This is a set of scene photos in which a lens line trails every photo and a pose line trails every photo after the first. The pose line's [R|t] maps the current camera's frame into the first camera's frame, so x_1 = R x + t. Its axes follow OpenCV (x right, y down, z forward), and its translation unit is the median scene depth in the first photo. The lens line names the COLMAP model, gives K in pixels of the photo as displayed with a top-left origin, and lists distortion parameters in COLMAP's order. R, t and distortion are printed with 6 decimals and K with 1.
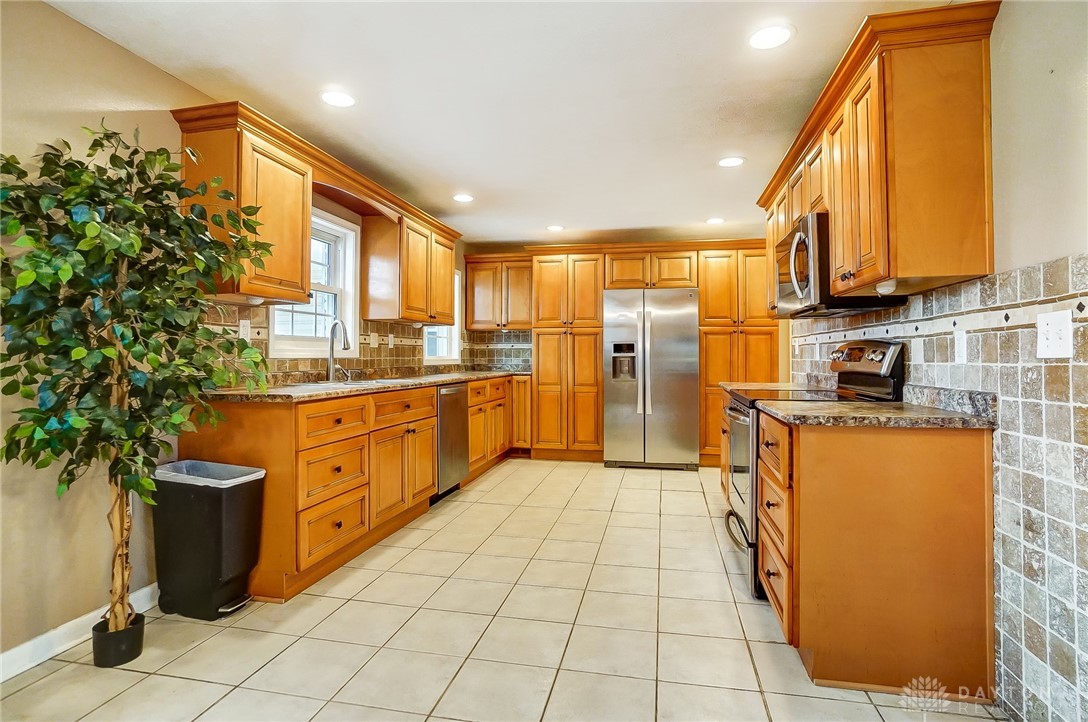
lens RADIAL K [[556.9, 0, 544.9], [0, 556.9, 356.8], [0, 0, 1]] dist [-0.027341, 0.012275]
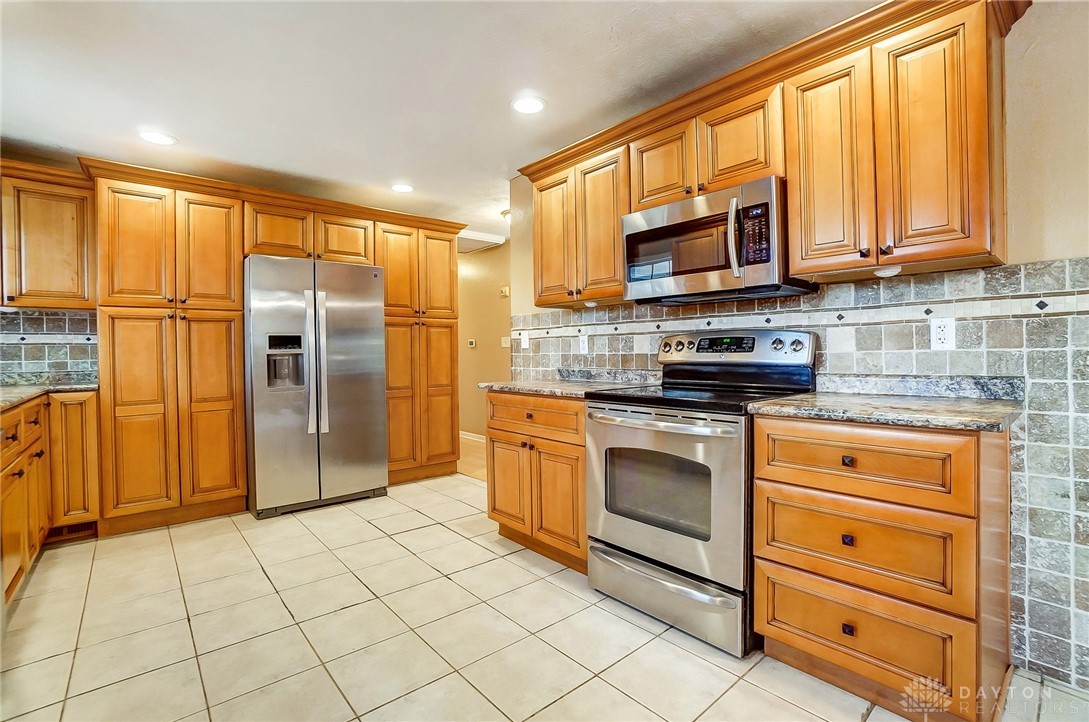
lens RADIAL K [[510.2, 0, 542.0], [0, 510.2, 360.1], [0, 0, 1]] dist [-0.024274, 0.003705]
pose [[0.613801, -0.023167, 0.789121, -0.162352], [0.015867, 0.999729, 0.017008, 0.001002], [-0.789301, 0.002081, 0.614003, 0.364441]]
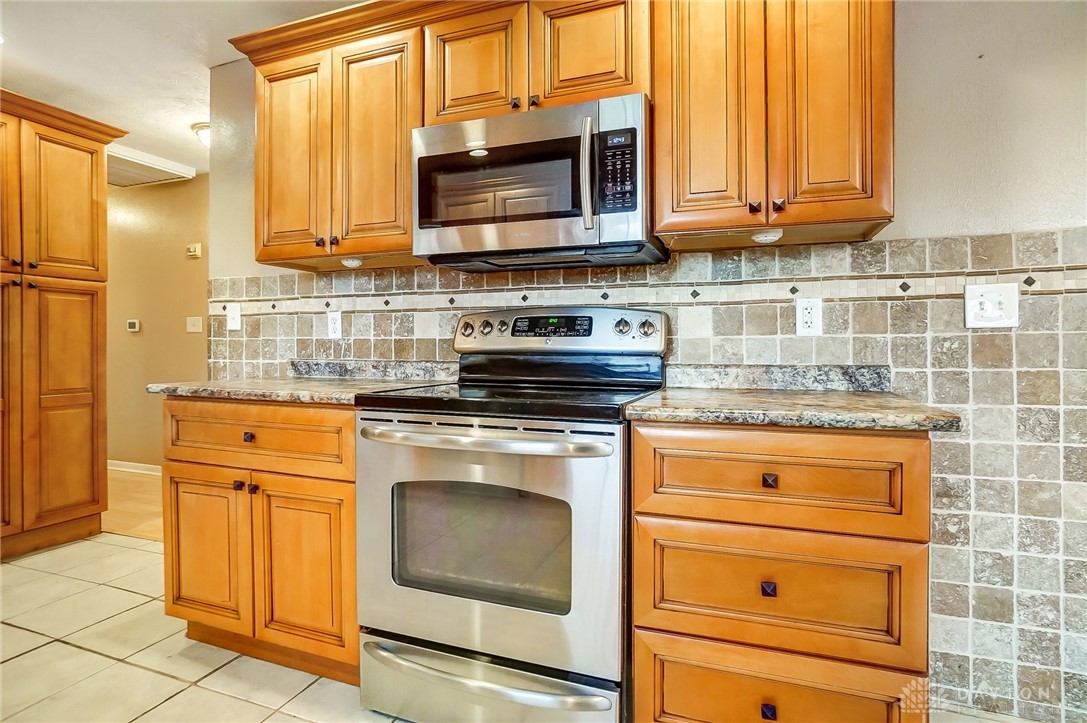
lens RADIAL K [[556.4, 0, 546.5], [0, 556.4, 354.8], [0, 0, 1]] dist [-0.027341, 0.012275]
pose [[0.152285, -0.014324, 0.988233, -0.069114], [-0.000805, 0.999893, 0.014617, 0.010939], [-0.988336, -0.003021, 0.152257, 0.460554]]
